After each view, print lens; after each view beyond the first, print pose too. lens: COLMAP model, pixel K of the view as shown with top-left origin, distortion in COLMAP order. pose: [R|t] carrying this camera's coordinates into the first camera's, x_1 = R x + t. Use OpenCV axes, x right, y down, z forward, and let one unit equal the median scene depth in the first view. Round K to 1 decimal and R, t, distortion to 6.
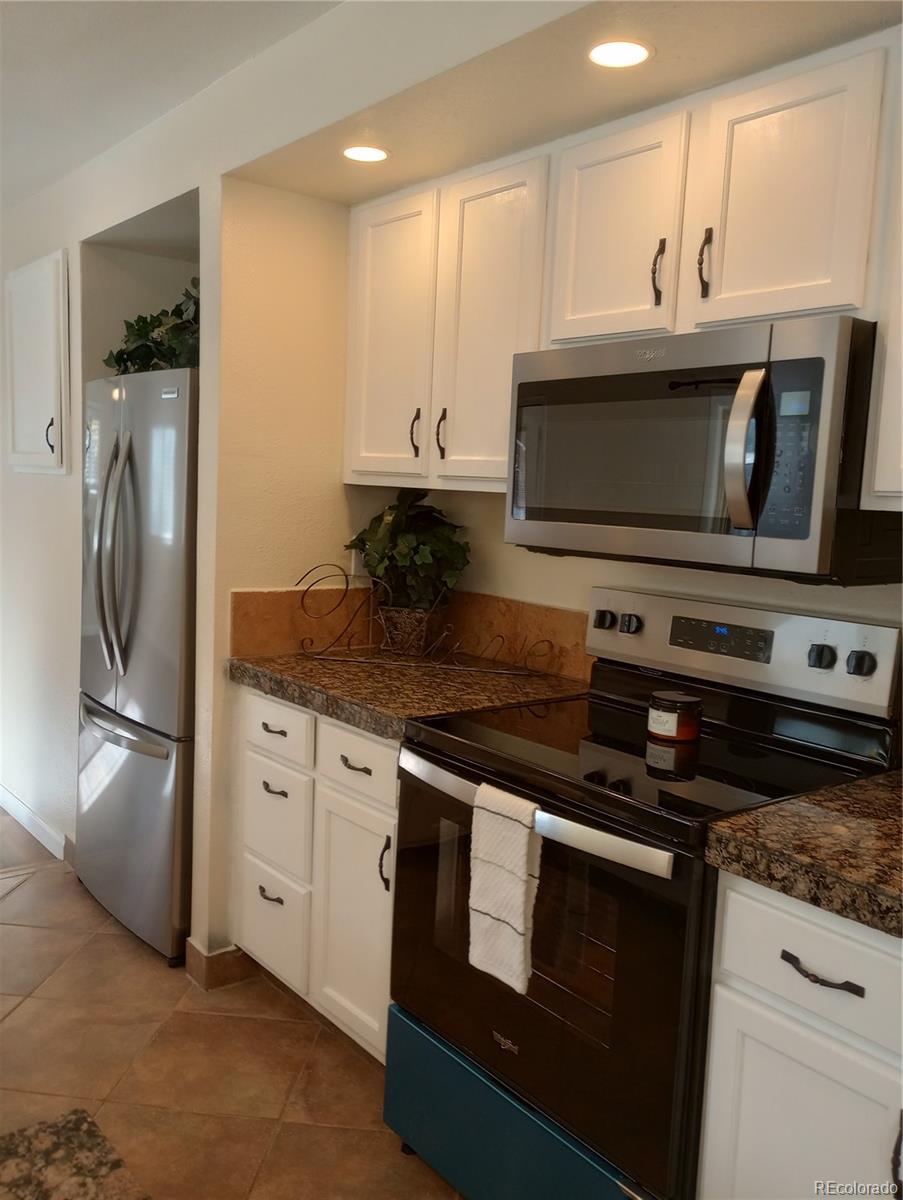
lens RADIAL K [[988.5, 0, 448.0], [0, 988.5, 594.4], [0, 0, 1]] dist [0.073424, -0.096536]
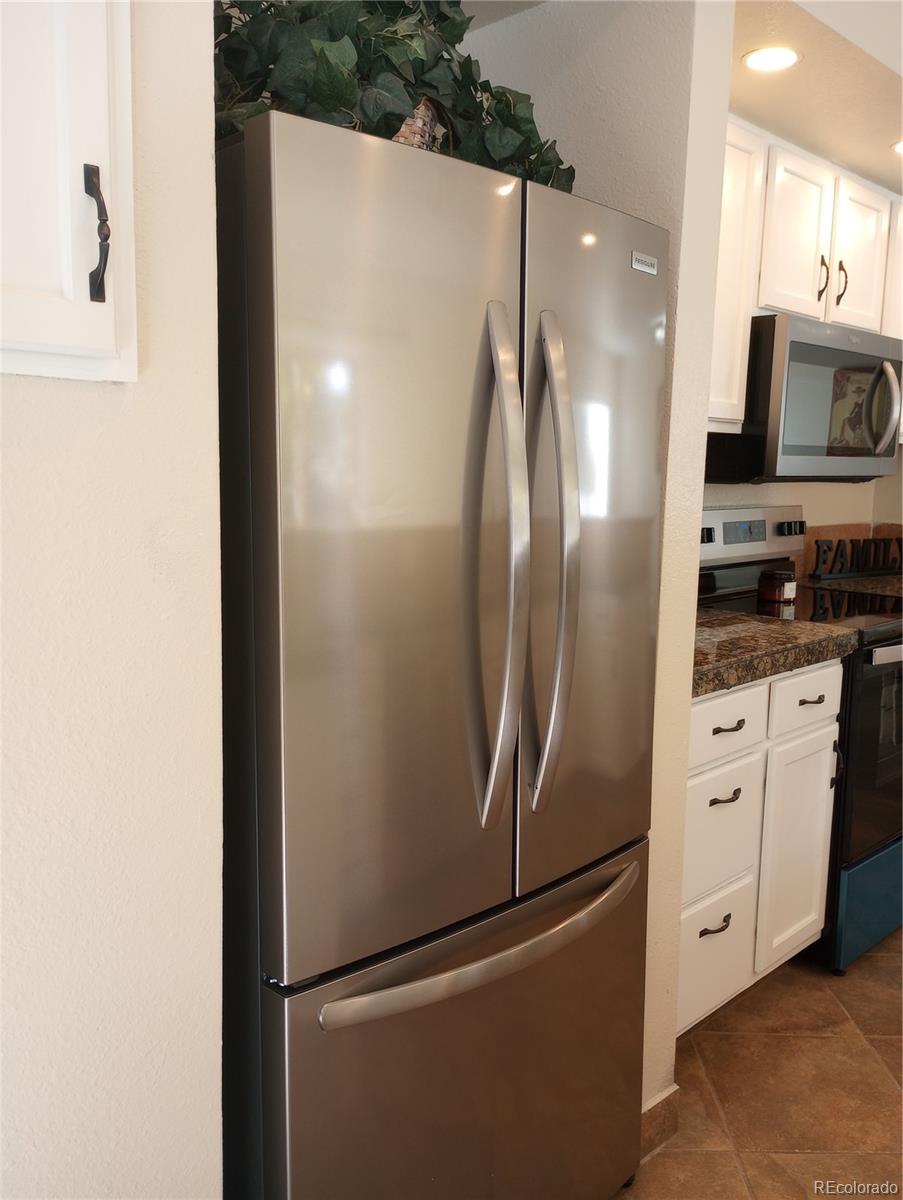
lens RADIAL K [[988.5, 0, 448.0], [0, 988.5, 594.4], [0, 0, 1]] dist [0.073424, -0.096536]
pose [[-0.084133, -0.182194, 0.979657, -0.980660], [0.082396, 0.978503, 0.189055, -0.152355], [-0.993042, 0.096625, -0.067312, 1.326915]]
